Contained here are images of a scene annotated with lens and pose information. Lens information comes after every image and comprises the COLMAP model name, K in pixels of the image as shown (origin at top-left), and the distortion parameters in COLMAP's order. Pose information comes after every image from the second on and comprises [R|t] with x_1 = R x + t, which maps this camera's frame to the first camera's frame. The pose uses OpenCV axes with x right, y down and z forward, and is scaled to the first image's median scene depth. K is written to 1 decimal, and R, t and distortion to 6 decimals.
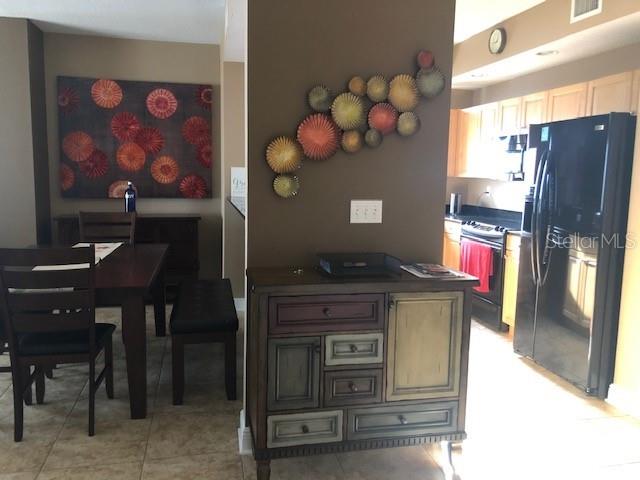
lens RADIAL K [[524.7, 0, 317.8], [0, 524.7, 227.4], [0, 0, 1]] dist [-0.000975, -0.004549]
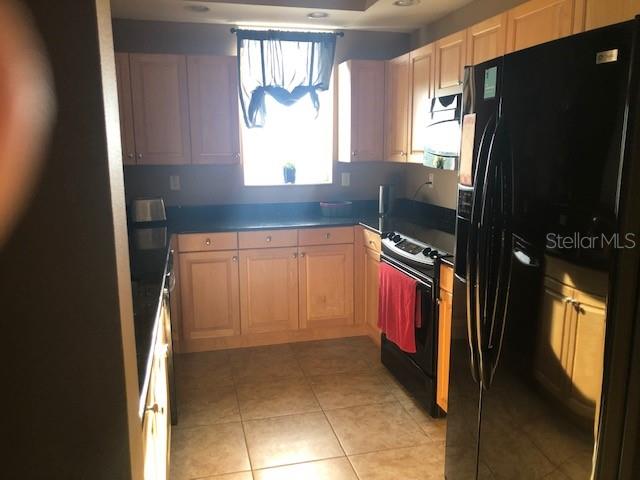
lens RADIAL K [[524.8, 0, 308.5], [0, 524.8, 232.7], [0, 0, 1]] dist [0.019101, -0.008834]
pose [[0.999605, -0.028090, -0.000120, 0.196133], [0.028051, 0.997964, 0.057272, -0.054218], [-0.001489, -0.057252, 0.998359, 0.379232]]
